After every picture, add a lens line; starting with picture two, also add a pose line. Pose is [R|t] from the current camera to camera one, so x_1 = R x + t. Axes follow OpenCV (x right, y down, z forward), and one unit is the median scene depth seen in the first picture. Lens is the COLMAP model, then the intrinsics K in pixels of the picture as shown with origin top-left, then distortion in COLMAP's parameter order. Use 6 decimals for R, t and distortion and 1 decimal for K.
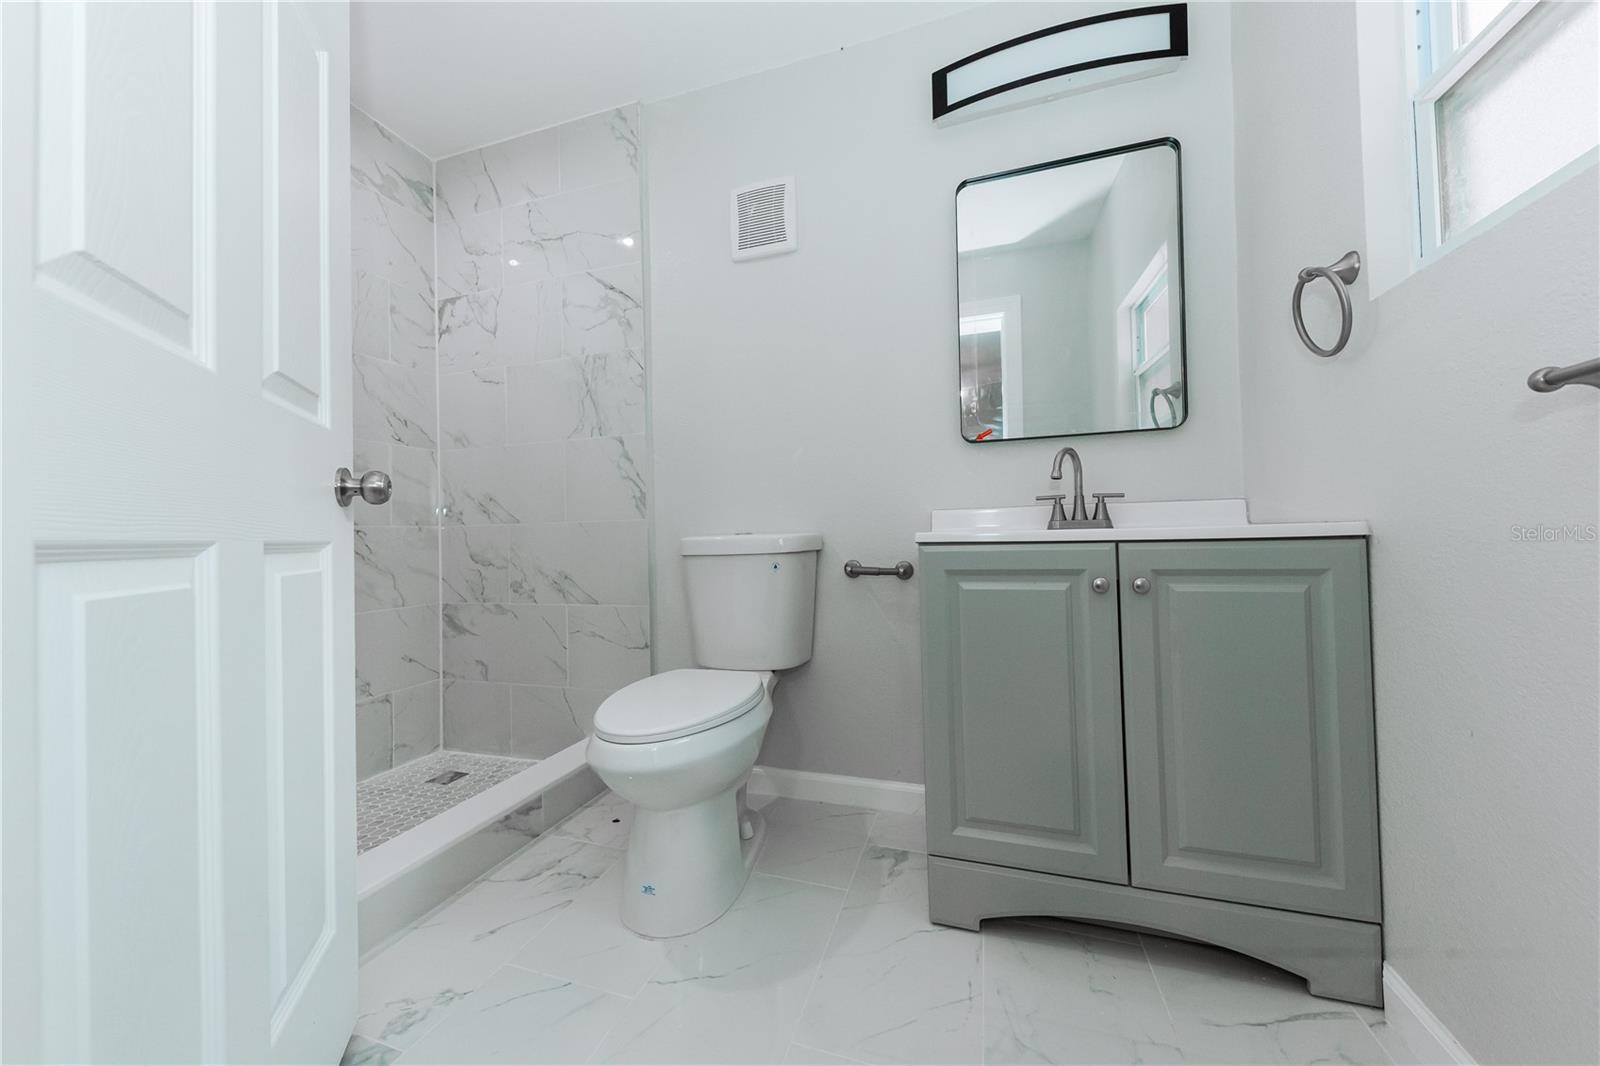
lens RADIAL K [[540.7, 0, 800.5], [0, 540.7, 526.3], [0, 0, 1]] dist [0.012187, -0.003719]
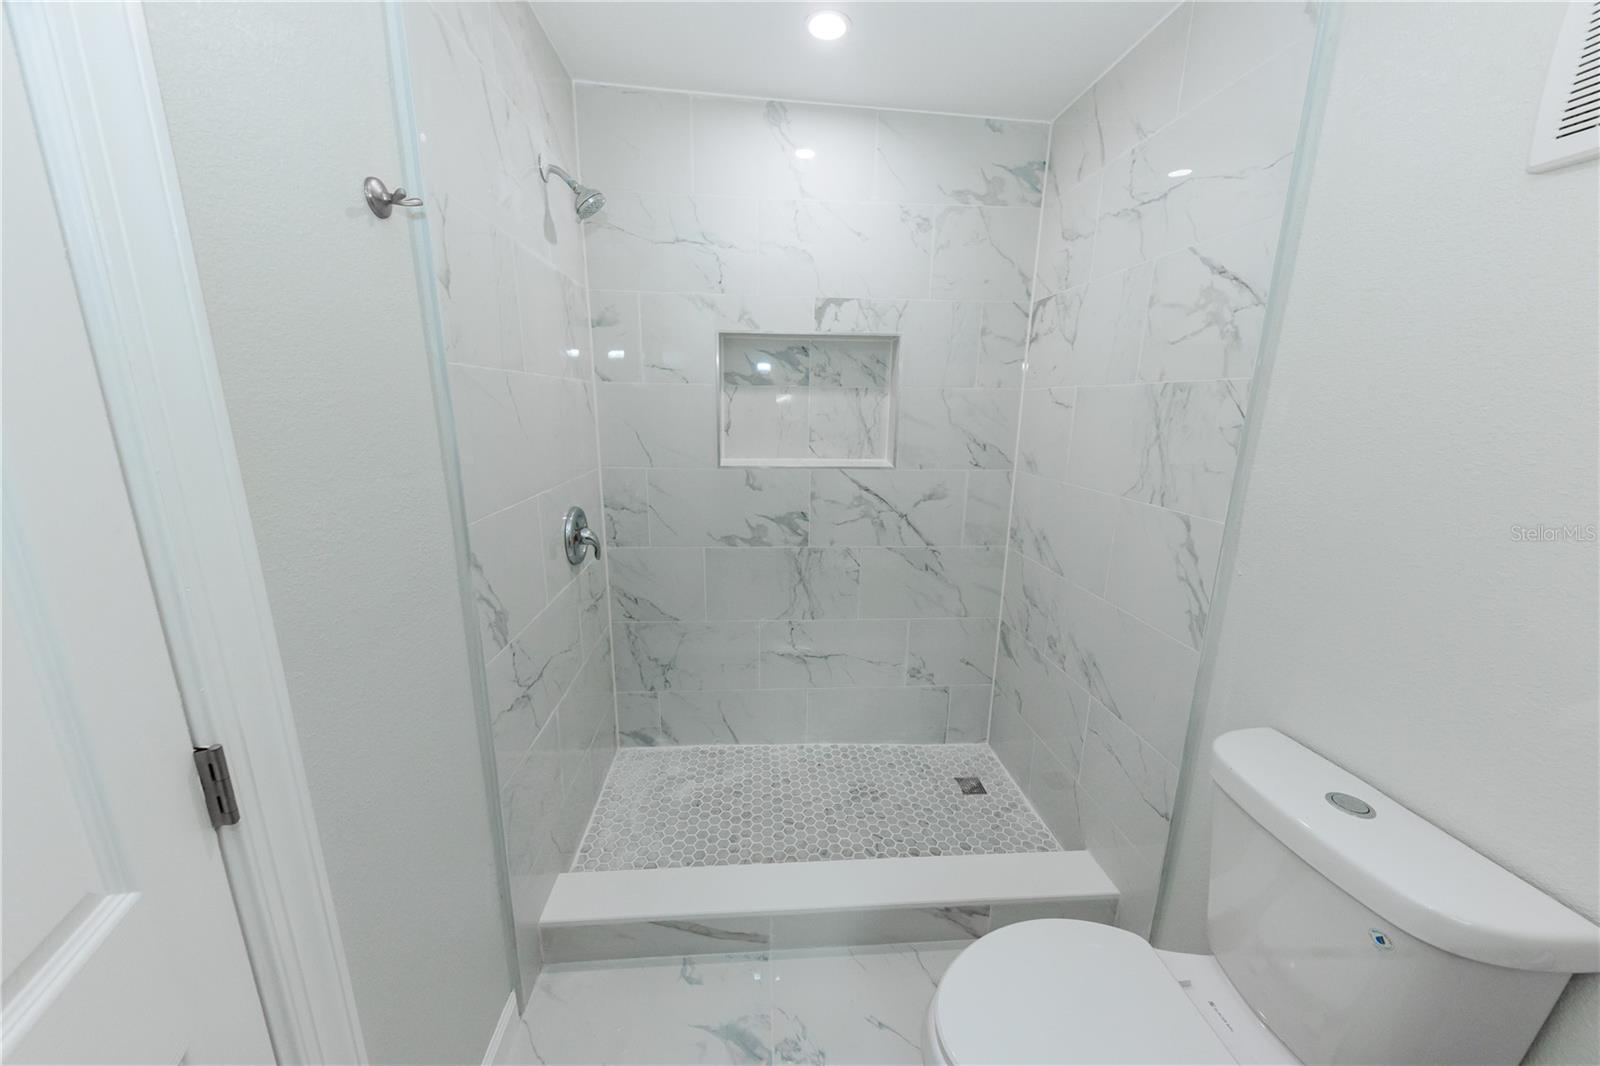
lens RADIAL K [[540.7, 0, 796.4], [0, 540.7, 534.1], [0, 0, 1]] dist [0.012187, -0.003719]
pose [[0.388131, 0.231013, -0.892181, 0.073230], [-0.012172, 0.969275, 0.245680, -0.292788], [0.921524, -0.084497, 0.379018, 0.305064]]
